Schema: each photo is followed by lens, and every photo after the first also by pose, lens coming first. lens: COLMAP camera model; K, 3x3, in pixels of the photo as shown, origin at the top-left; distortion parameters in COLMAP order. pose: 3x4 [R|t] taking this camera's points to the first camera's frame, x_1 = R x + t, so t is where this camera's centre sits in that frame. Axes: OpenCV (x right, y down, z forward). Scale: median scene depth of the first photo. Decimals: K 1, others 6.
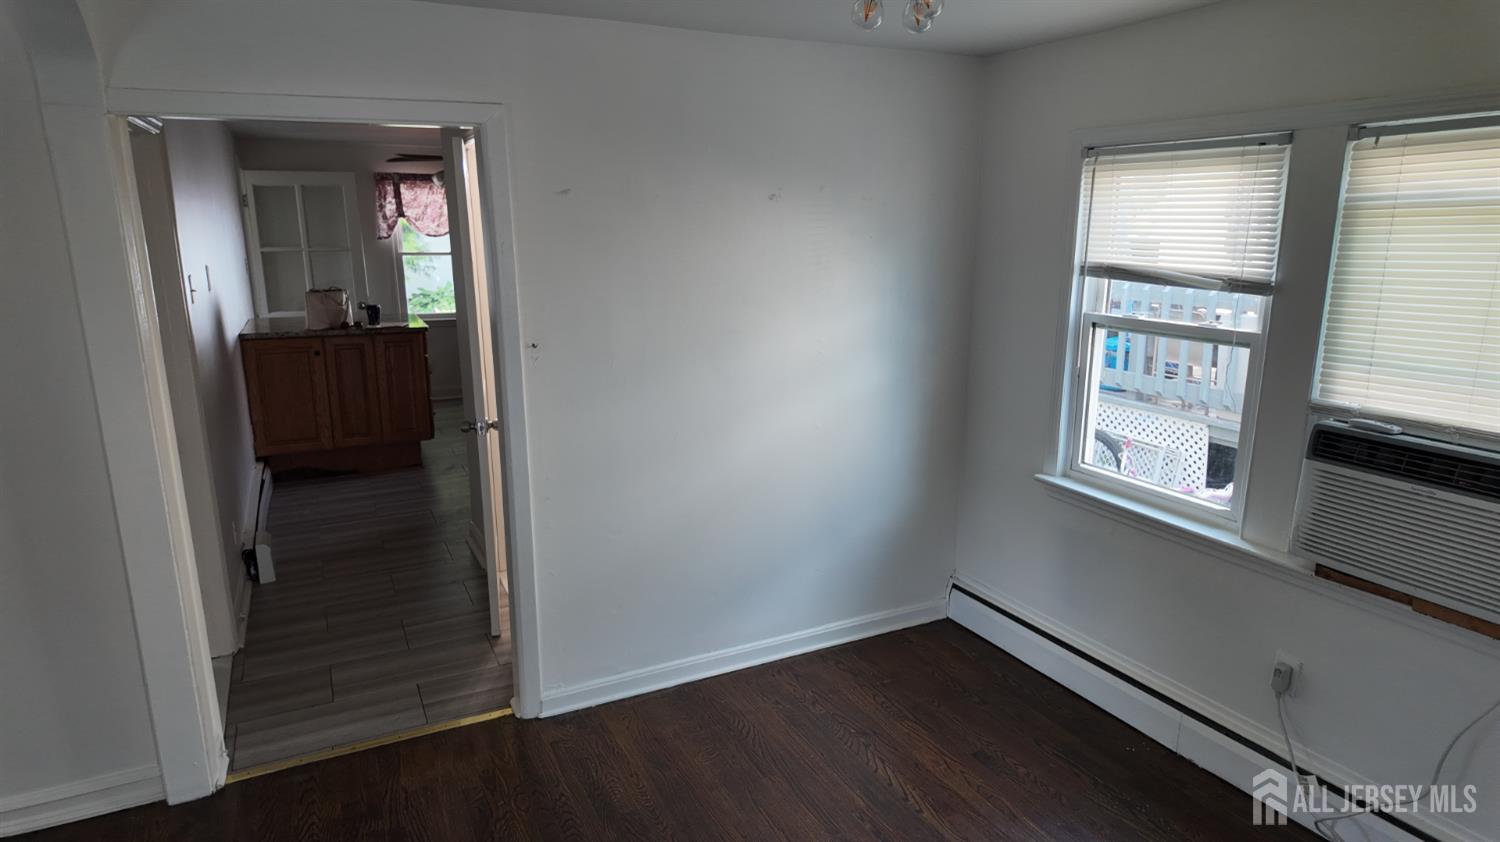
lens RADIAL K [[872.9, 0, 744.6], [0, 872.9, 421.4], [0, 0, 1]] dist [0.027306, -0.030137]
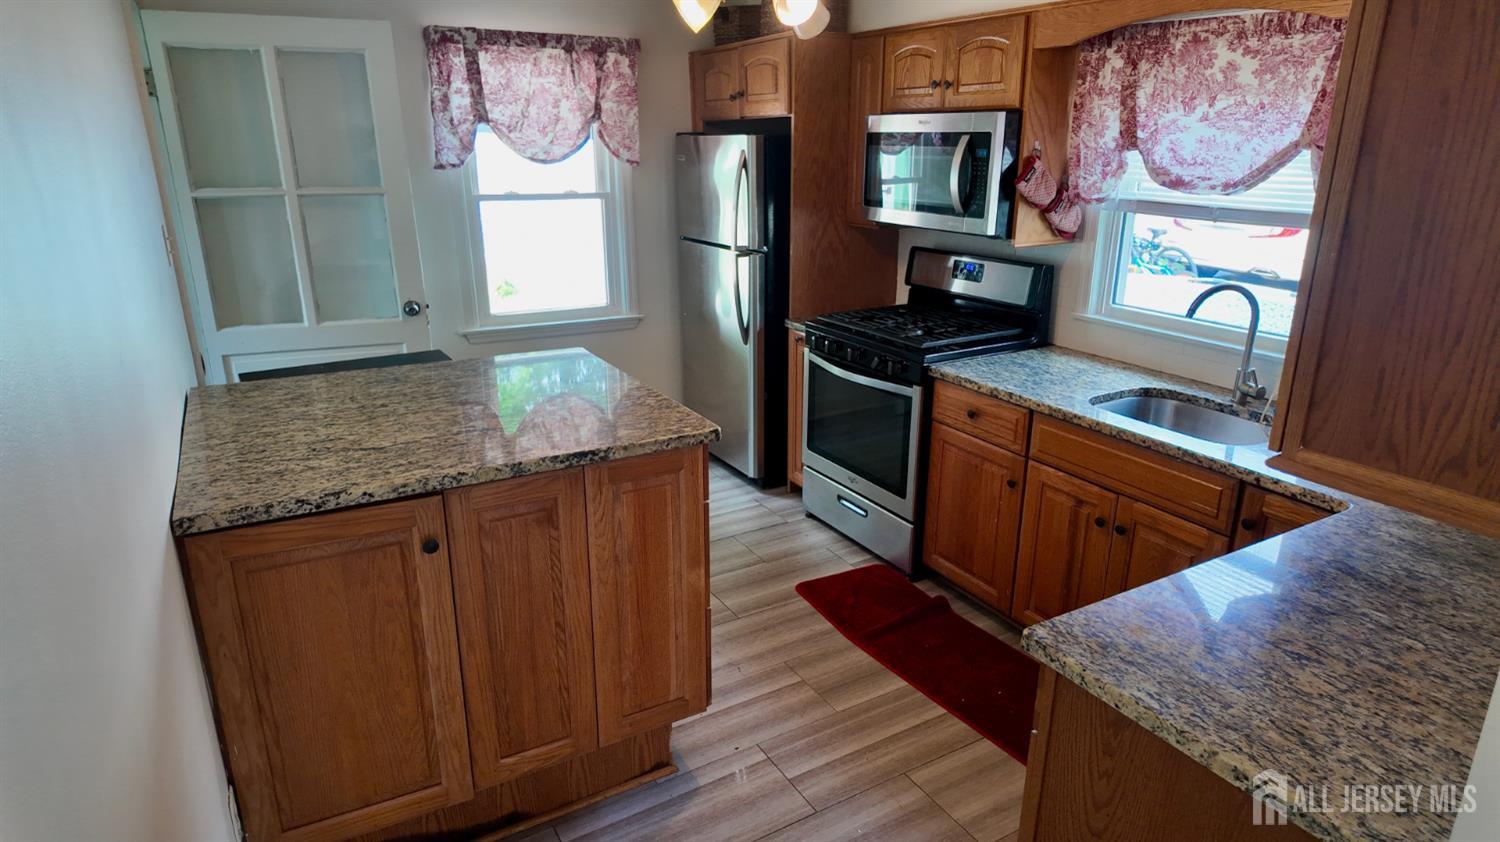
lens RADIAL K [[872.9, 0, 741.3], [0, 872.9, 422.4], [0, 0, 1]] dist [0.027306, -0.030137]
pose [[0.997618, -0.024038, 0.064661, -0.445016], [0.018529, 0.996253, 0.084482, -0.164934], [-0.066450, -0.083082, 0.994325, 0.769794]]
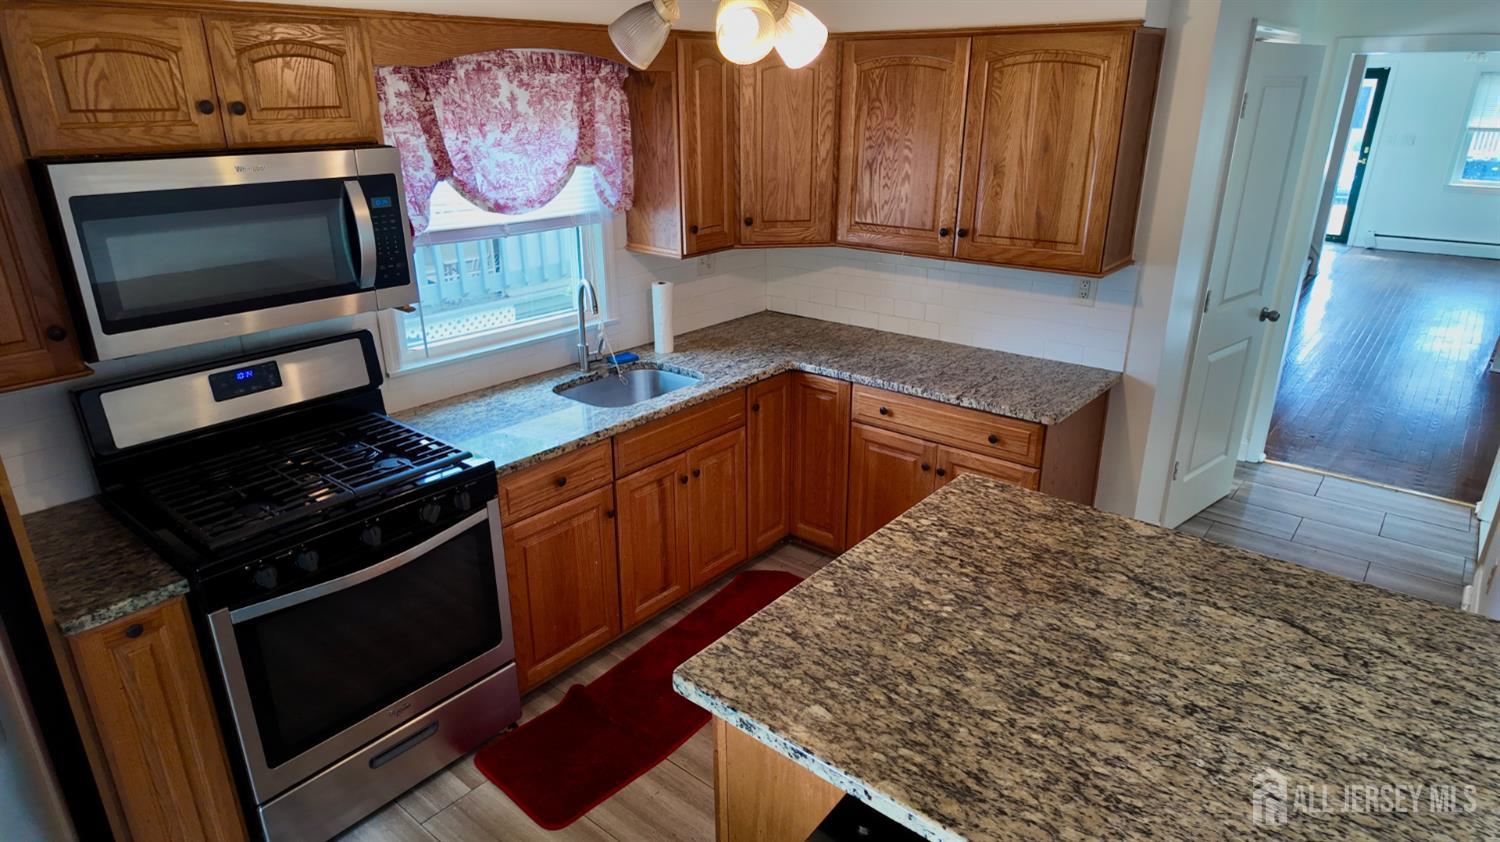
lens RADIAL K [[872.9, 0, 752.8], [0, 872.9, 427.0], [0, 0, 1]] dist [0.027306, -0.030137]
pose [[-0.407239, -0.331988, 0.850847, -0.735490], [0.214459, 0.870790, 0.442416, -0.354497], [-0.887786, 0.362641, -0.283422, 1.377137]]
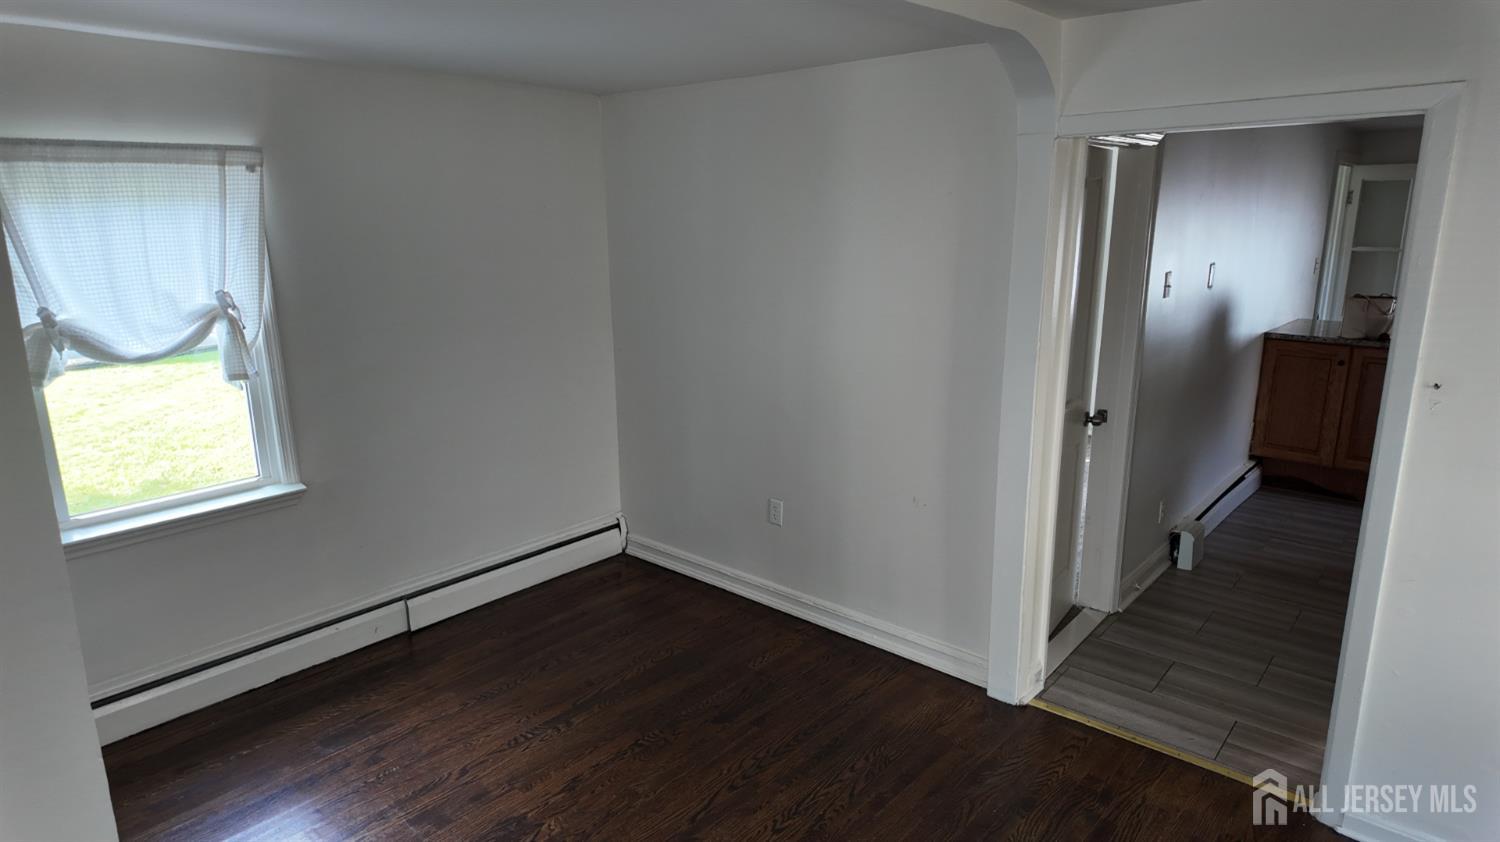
lens RADIAL K [[872.9, 0, 754.3], [0, 872.9, 420.0], [0, 0, 1]] dist [0.027306, -0.030137]
pose [[0.389534, 0.209440, -0.896882, 0.130338], [-0.204629, 0.969142, 0.137440, -0.022581], [0.897992, 0.129991, 0.420372, 0.070173]]
